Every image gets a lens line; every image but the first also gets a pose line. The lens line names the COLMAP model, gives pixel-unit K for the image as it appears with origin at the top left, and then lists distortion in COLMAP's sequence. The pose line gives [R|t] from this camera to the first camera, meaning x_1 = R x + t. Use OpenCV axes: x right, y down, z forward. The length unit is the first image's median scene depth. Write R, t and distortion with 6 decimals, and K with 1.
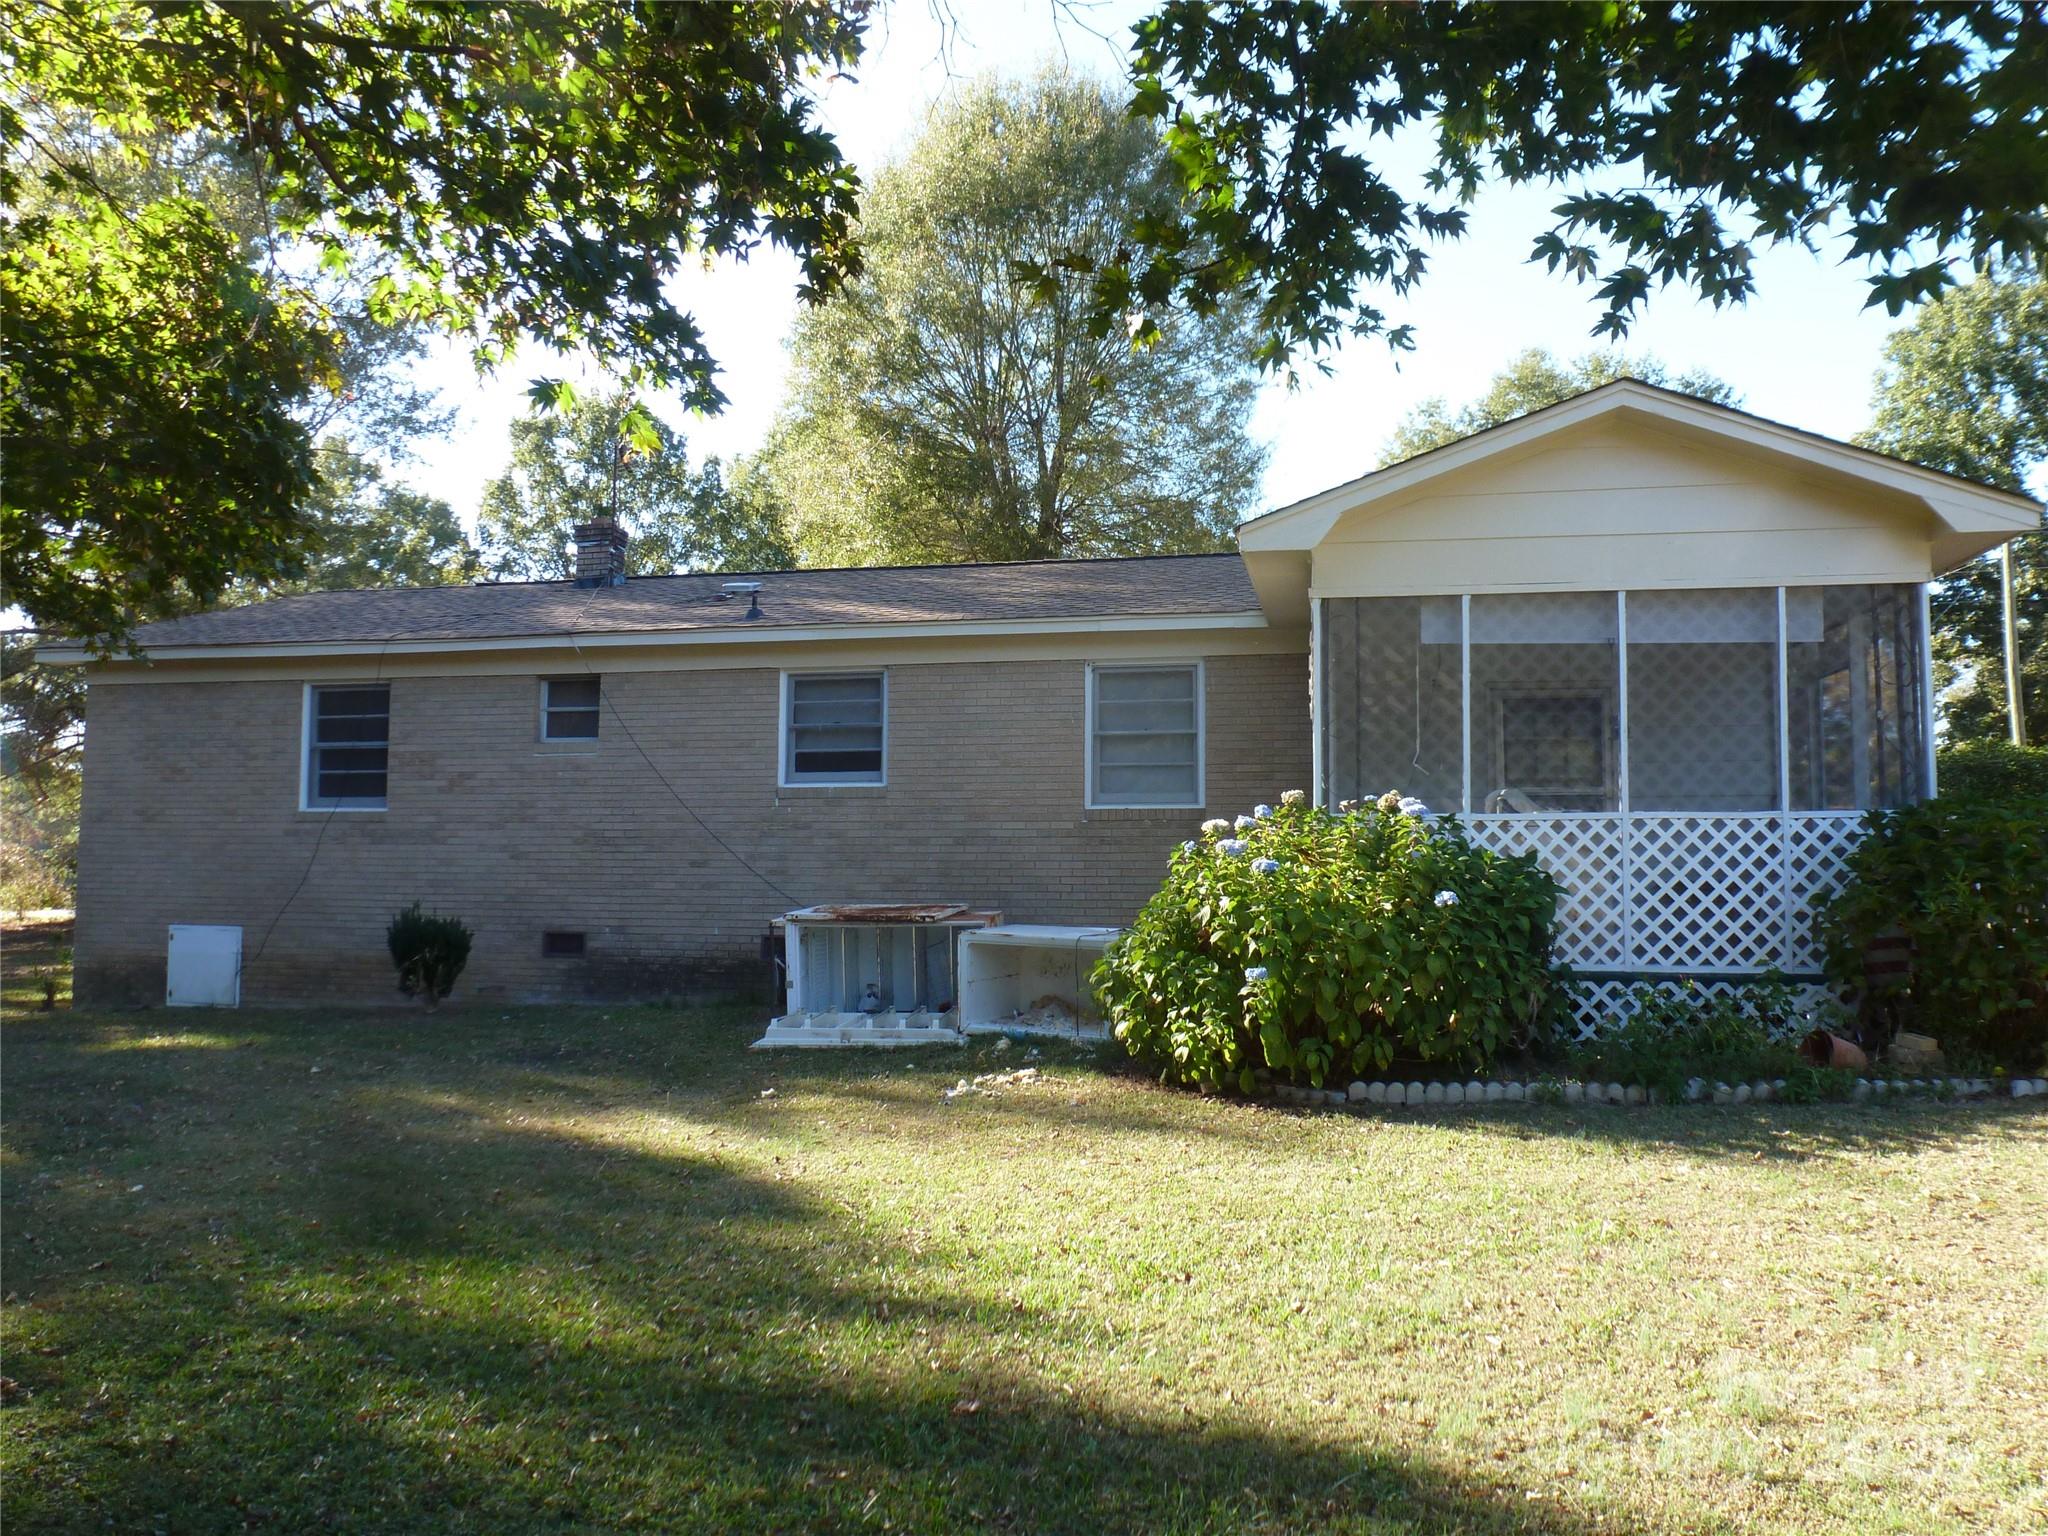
lens RADIAL K [[1478.3, 0, 1022.5], [0, 1478.3, 756.6], [0, 0, 1]] dist [-0.053689, 0.024023]
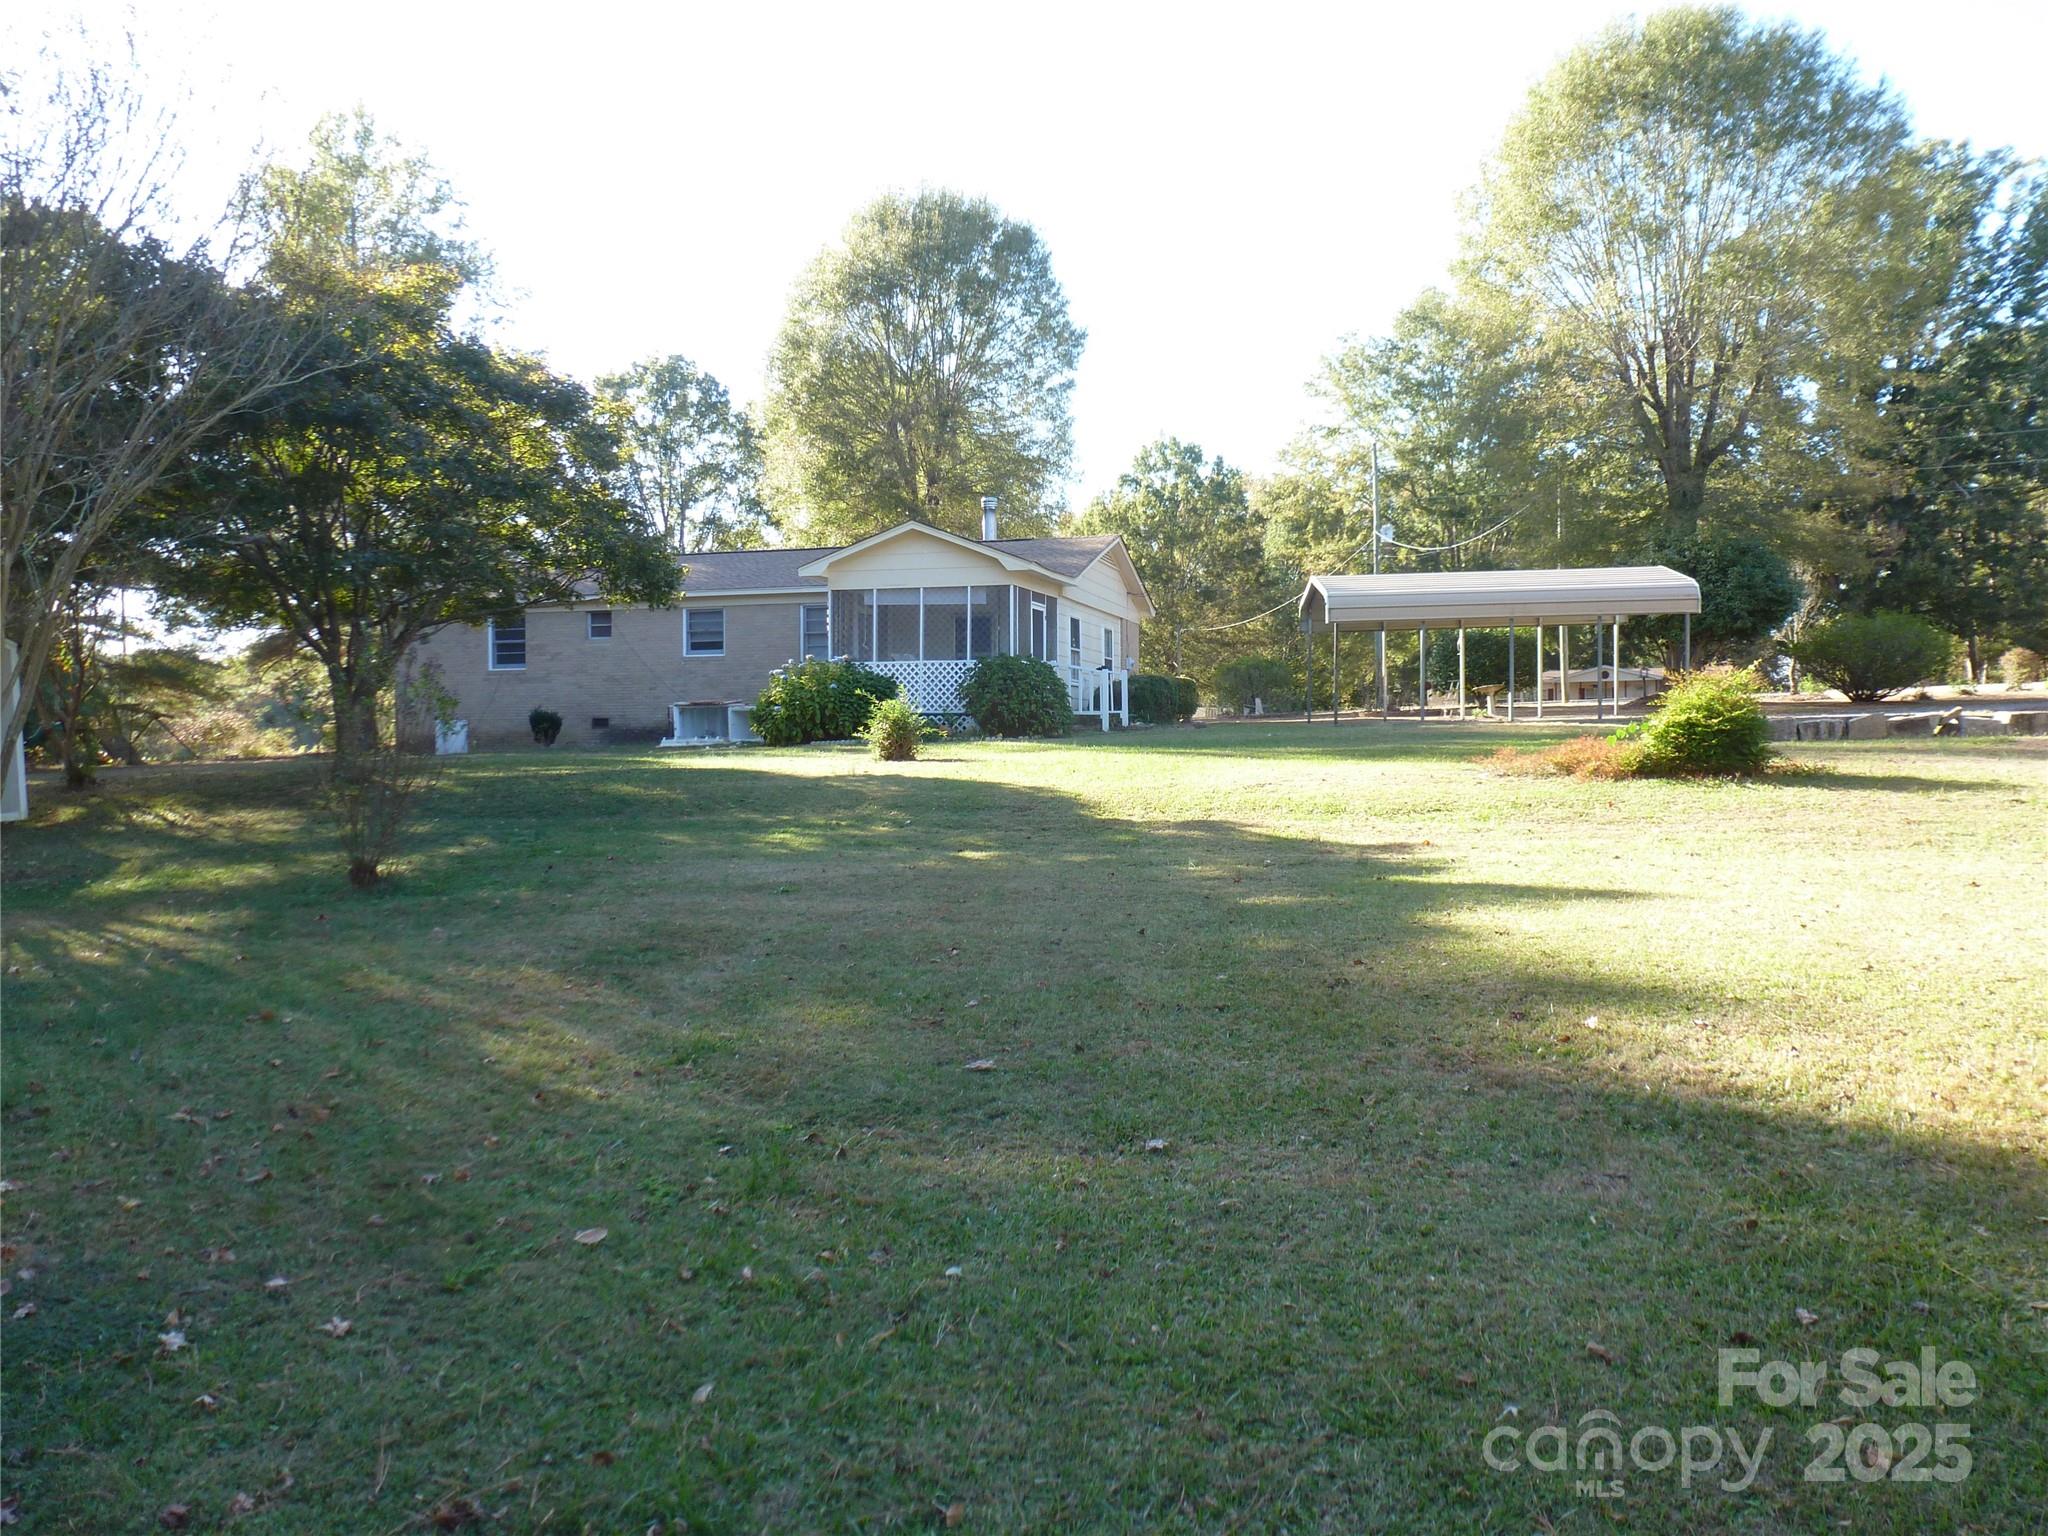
lens RADIAL K [[1478.3, 0, 1027.3], [0, 1478.3, 772.3], [0, 0, 1]] dist [-0.053689, 0.024023]
pose [[0.997612, -0.007182, -0.068694, 0.556077], [0.013907, 0.995096, 0.097934, -0.019327], [0.067654, -0.098655, 0.992819, -1.367463]]
